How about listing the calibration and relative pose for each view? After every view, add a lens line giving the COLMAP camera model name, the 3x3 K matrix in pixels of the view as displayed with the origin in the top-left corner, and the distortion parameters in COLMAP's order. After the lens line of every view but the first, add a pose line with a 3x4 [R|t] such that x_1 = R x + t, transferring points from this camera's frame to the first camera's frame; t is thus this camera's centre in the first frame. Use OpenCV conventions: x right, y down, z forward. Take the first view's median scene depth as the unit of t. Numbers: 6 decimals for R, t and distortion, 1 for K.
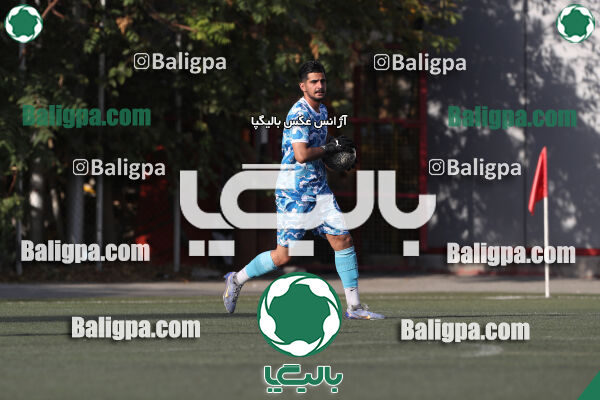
lens RADIAL K [[2348.1, 0, 303.8], [0, 2348.1, 204.8], [0, 0, 1]] dist [0.385266, 0.000000]
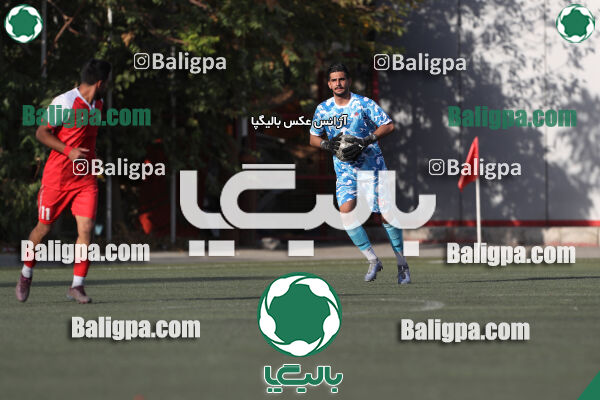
lens RADIAL K [[2348.1, 0, 295.6], [0, 2348.1, 196.7], [0, 0, 1]] dist [0.385266, 0.000000]
pose [[0.999943, -0.010556, -0.001349, 0.010589], [0.010569, 0.999895, 0.009934, -0.006765], [0.001244, -0.009948, 0.999950, -0.208321]]
